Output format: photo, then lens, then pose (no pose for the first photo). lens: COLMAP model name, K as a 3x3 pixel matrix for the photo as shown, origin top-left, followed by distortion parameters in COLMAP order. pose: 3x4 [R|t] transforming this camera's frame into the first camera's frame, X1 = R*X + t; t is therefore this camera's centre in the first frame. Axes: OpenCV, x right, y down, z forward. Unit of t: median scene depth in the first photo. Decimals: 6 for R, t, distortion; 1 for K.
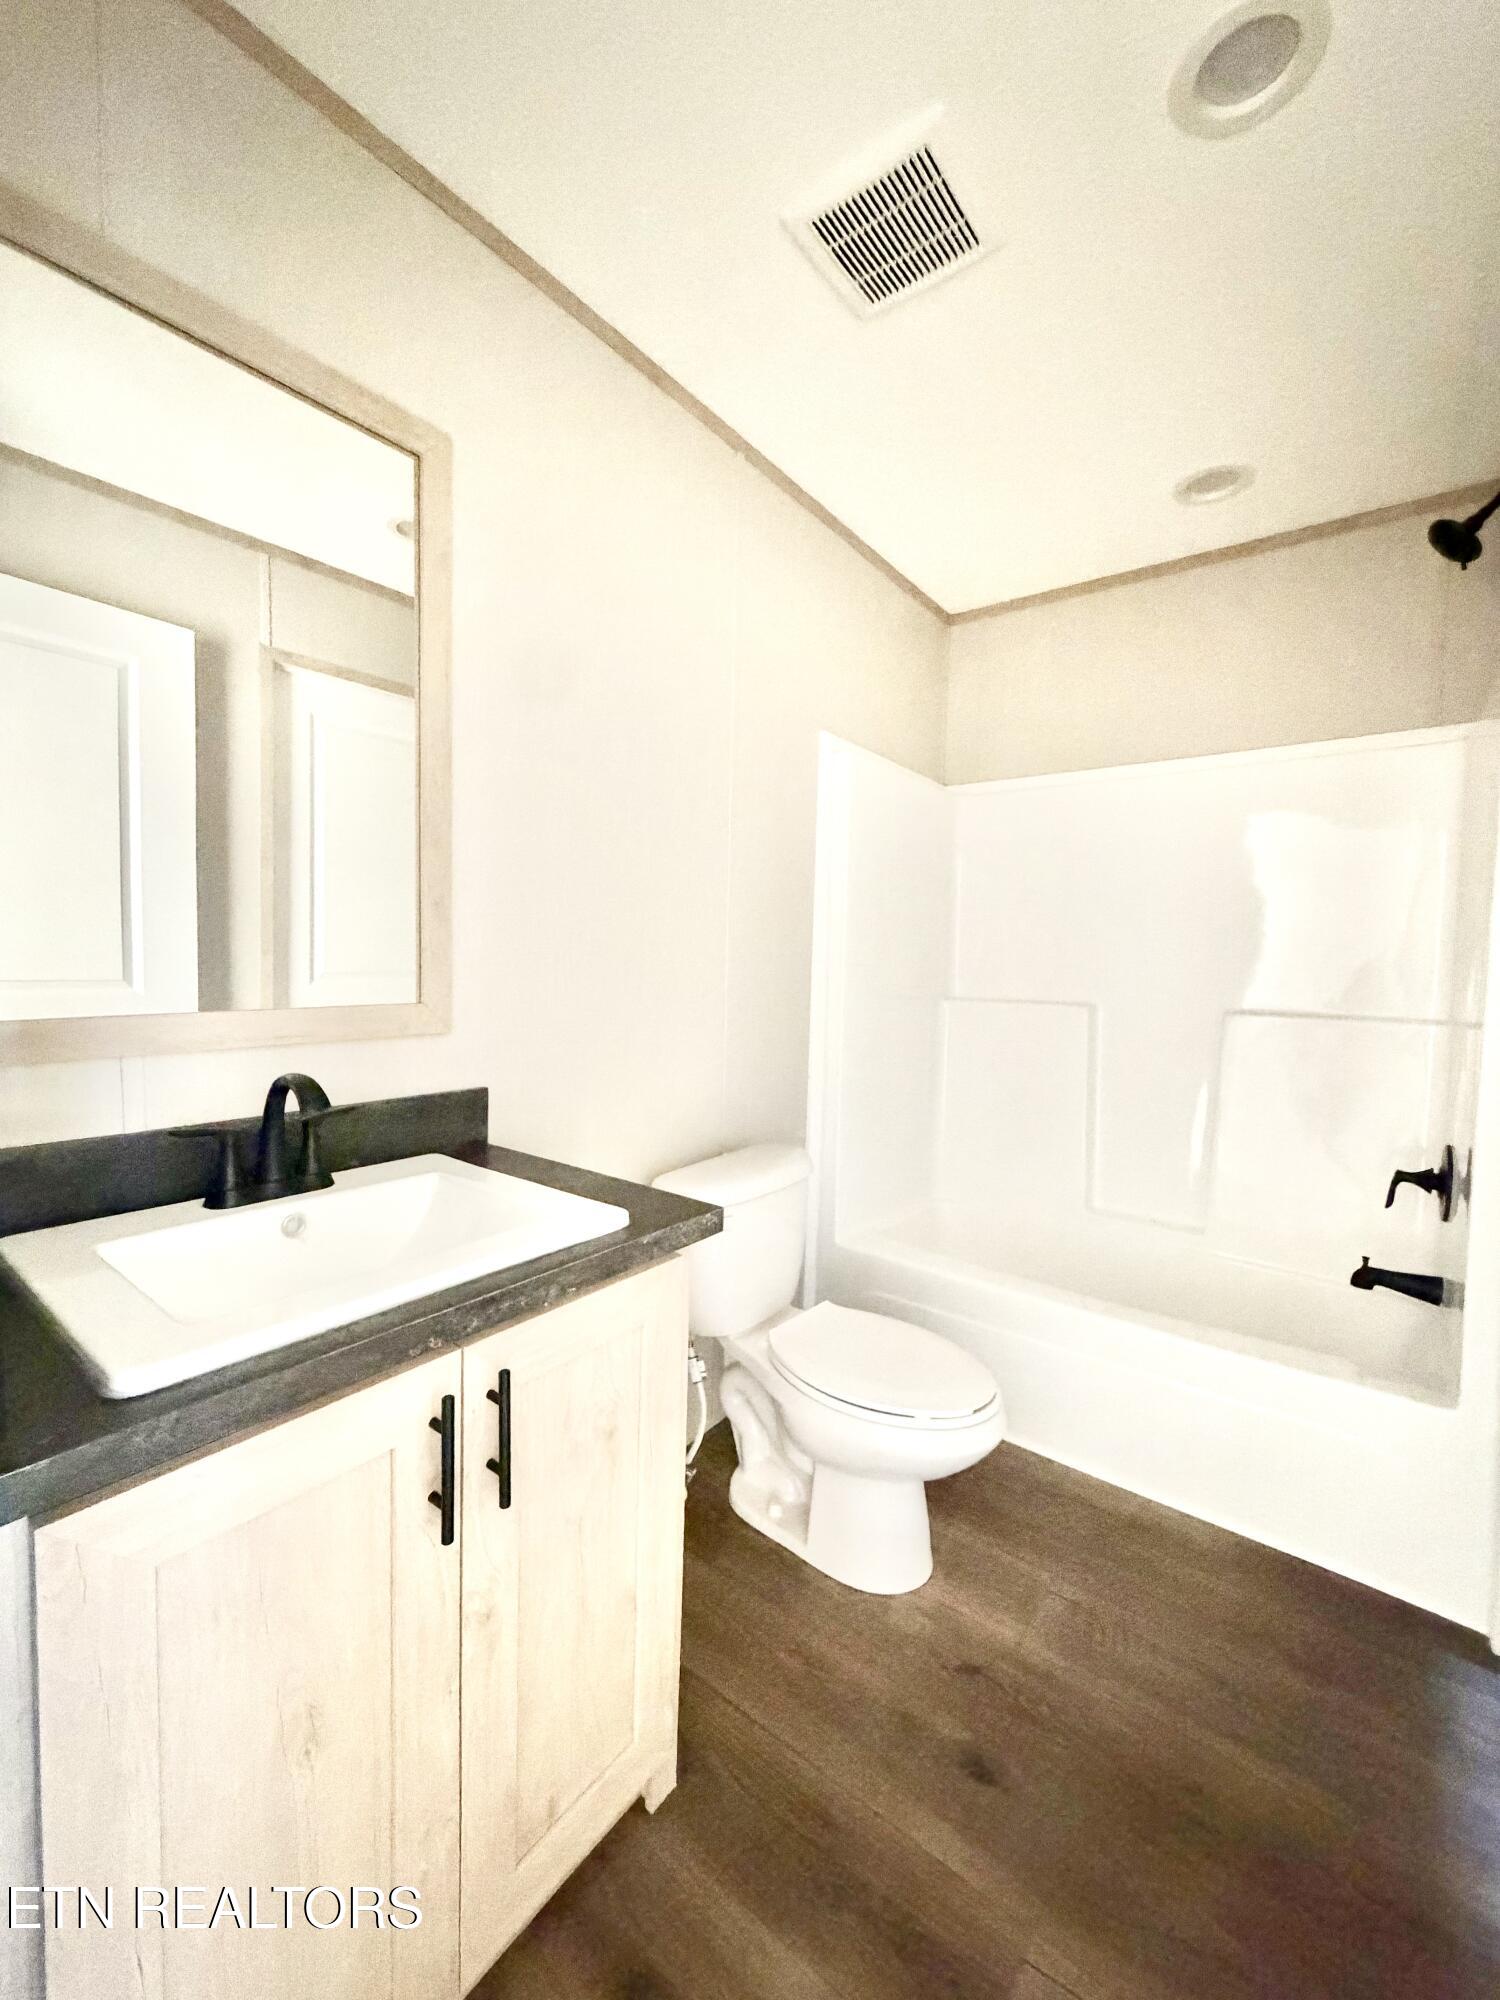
lens RADIAL K [[798.4, 0, 750.0], [0, 798.4, 1000.0], [0, 0, 1]] dist [0.000378, -0.000008]
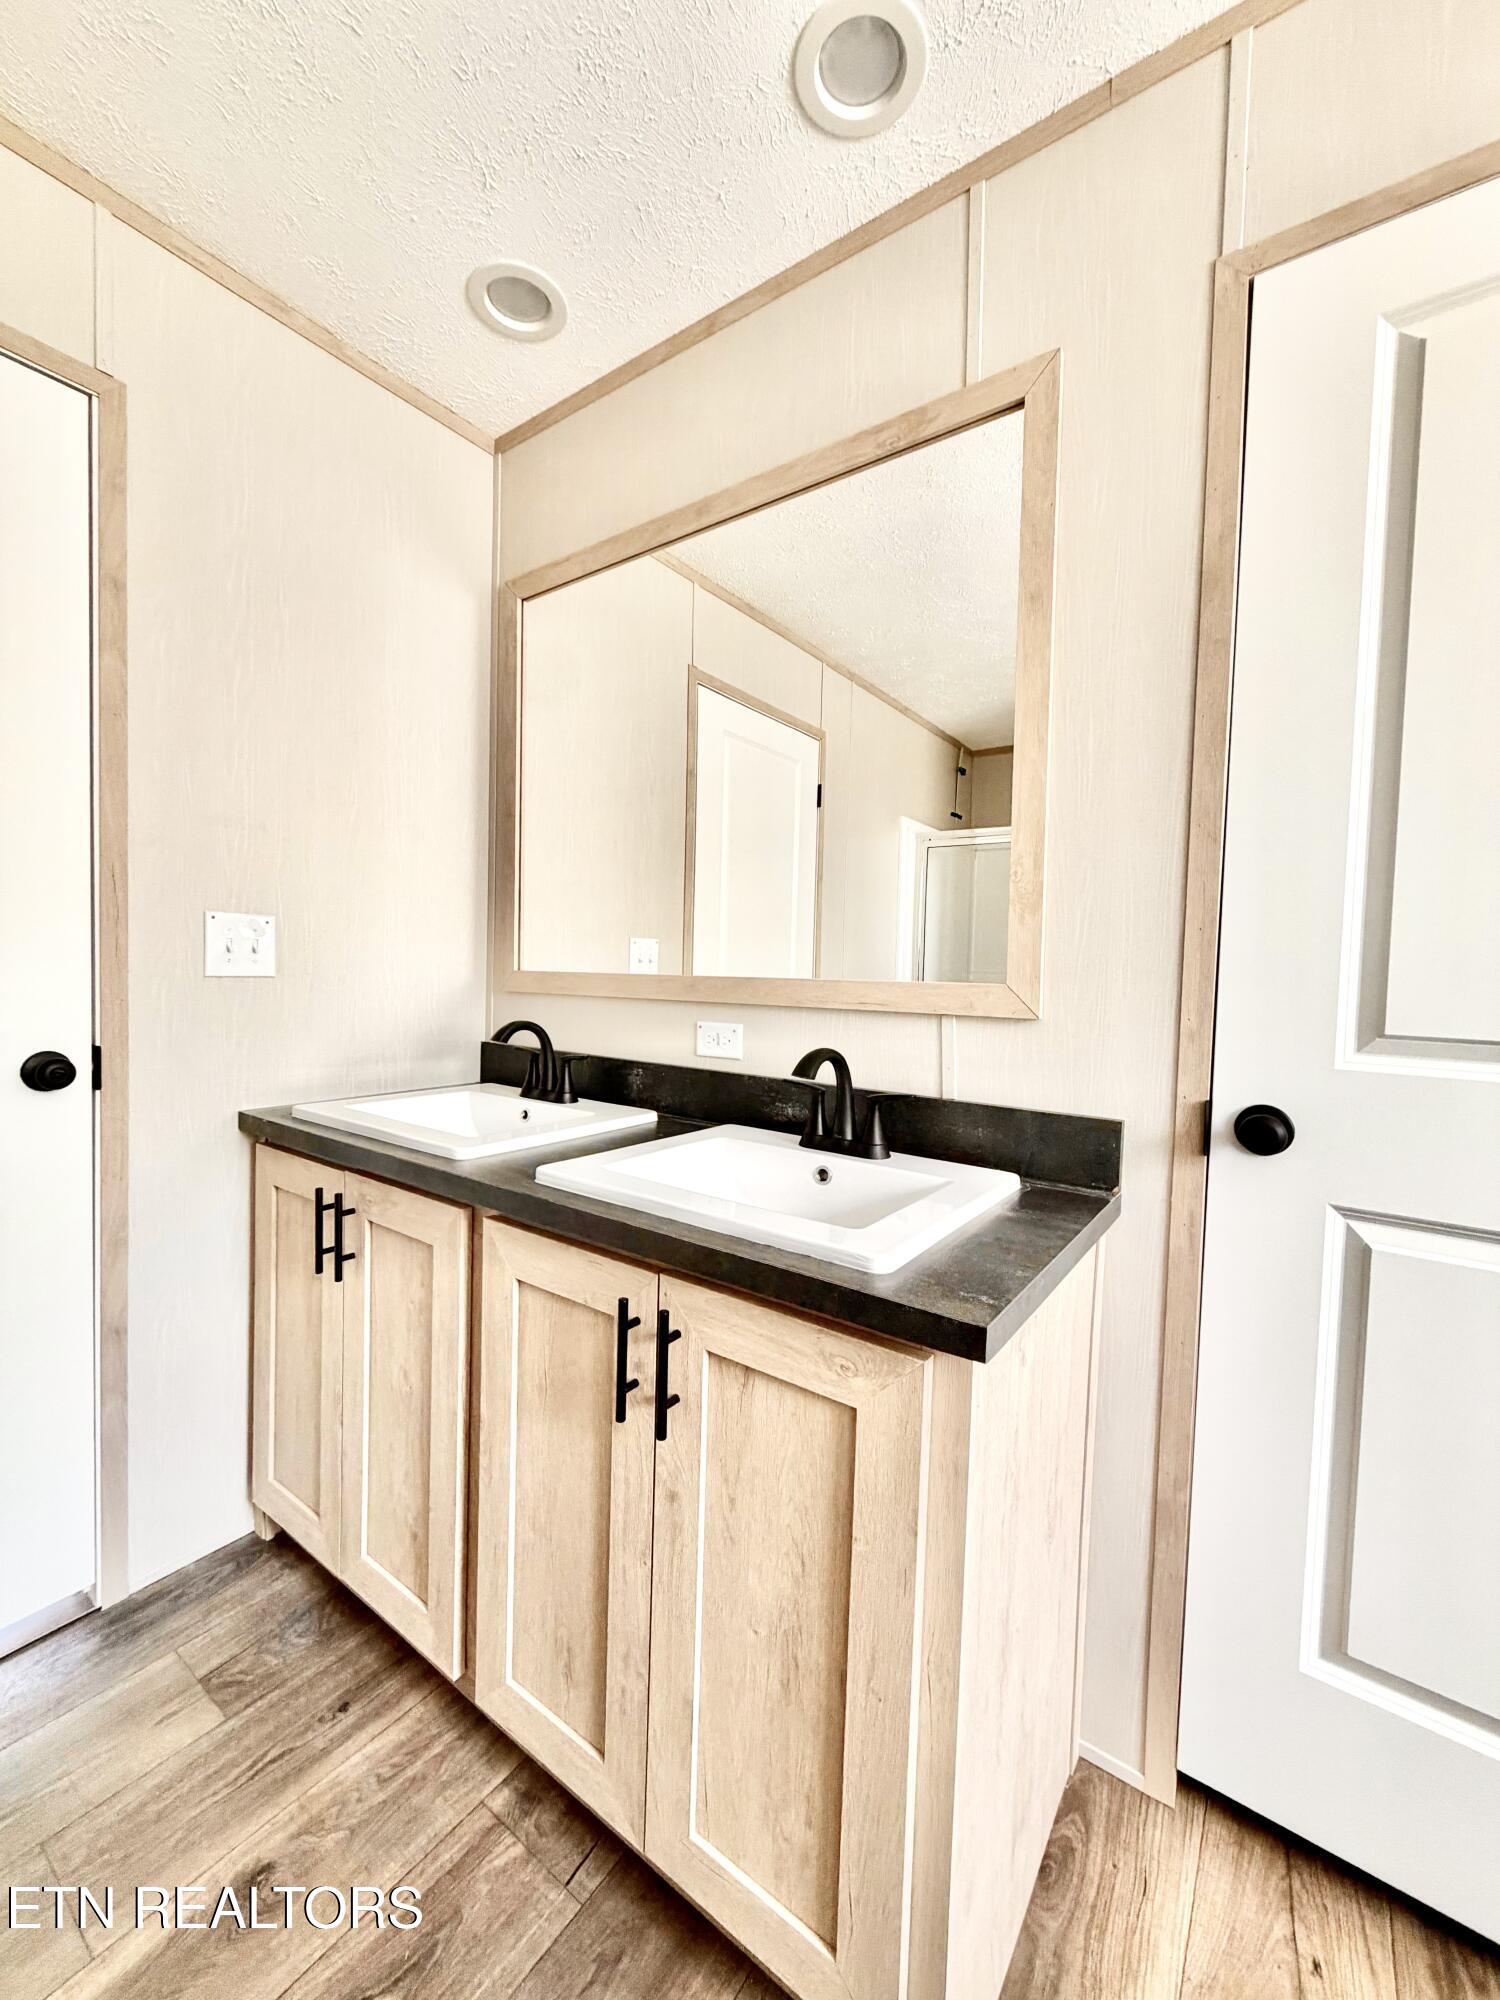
lens RADIAL K [[798.4, 0, 750.0], [0, 798.4, 1000.0], [0, 0, 1]] dist [0.000378, -0.000008]
pose [[0.035860, 0.028455, -0.998952, 0.794036], [-0.047776, 0.998500, 0.026727, -0.011373], [0.998214, 0.046768, 0.037165, 1.058136]]
